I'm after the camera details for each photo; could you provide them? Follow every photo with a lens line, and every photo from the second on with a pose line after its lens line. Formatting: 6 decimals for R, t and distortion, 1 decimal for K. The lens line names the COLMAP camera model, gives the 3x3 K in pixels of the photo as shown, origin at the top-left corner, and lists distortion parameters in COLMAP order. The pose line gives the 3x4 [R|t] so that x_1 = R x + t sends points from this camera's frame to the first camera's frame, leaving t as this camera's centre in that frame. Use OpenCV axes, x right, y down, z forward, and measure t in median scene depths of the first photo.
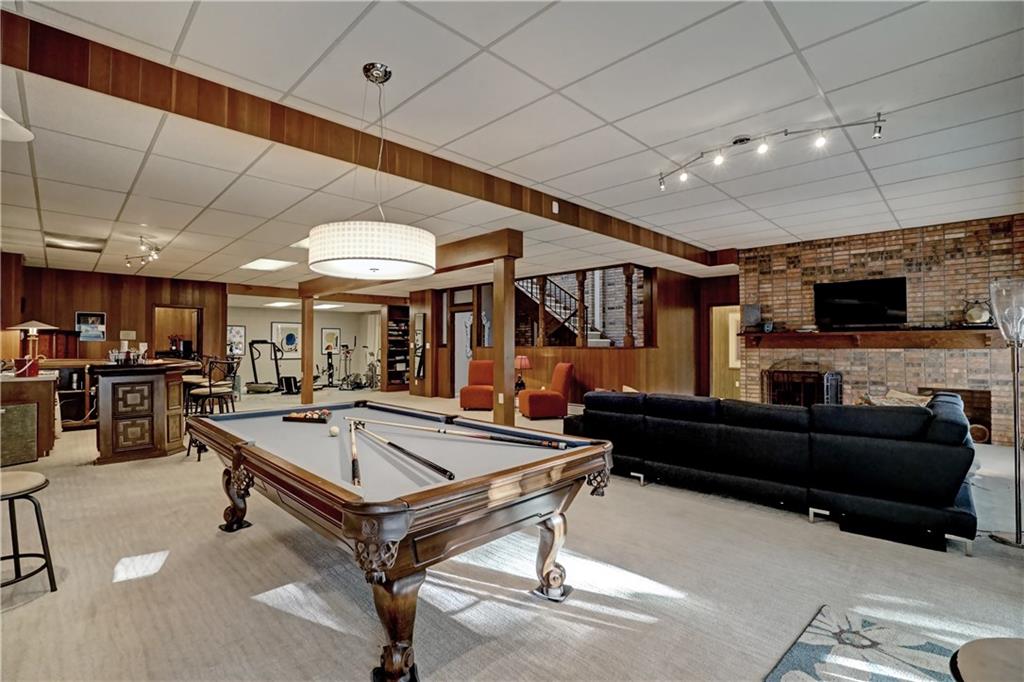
lens RADIAL K [[470.6, 0, 512.0], [0, 470.6, 341.0], [0, 0, 1]] dist [-0.003082, 0.000139]
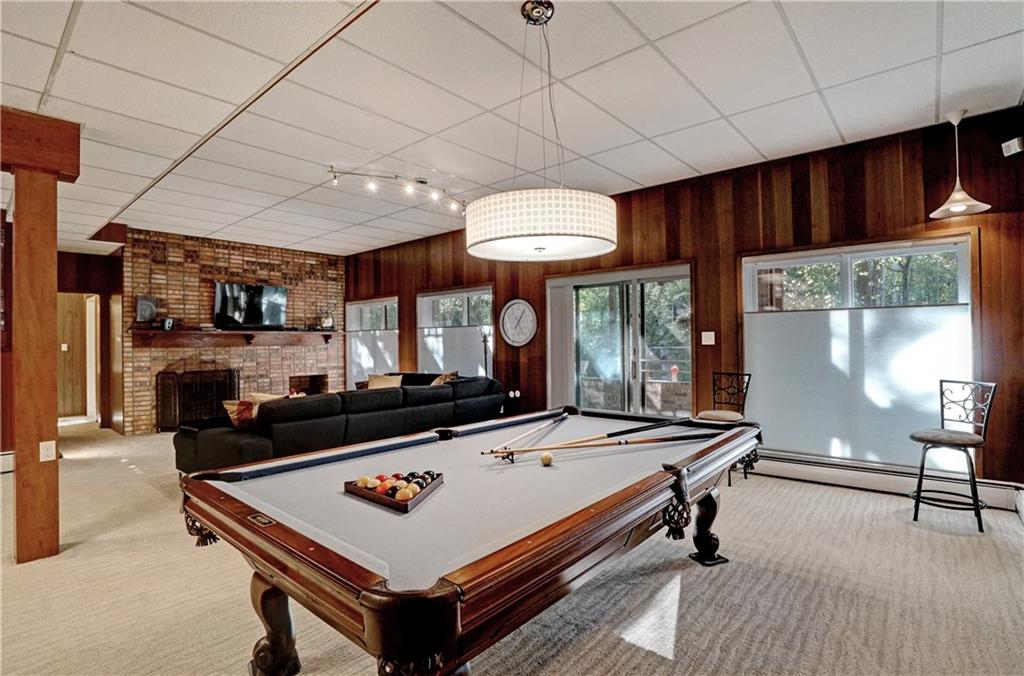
lens RADIAL K [[491.0, 0, 512.0], [0, 491.0, 338.0], [0, 0, 1]] dist [-0.014768, -0.000453]
pose [[-0.024518, 0.005698, 0.999683, -0.411435], [0.000599, 0.999984, -0.005685, 0.003221], [-0.999699, 0.000459, -0.024521, 0.386319]]
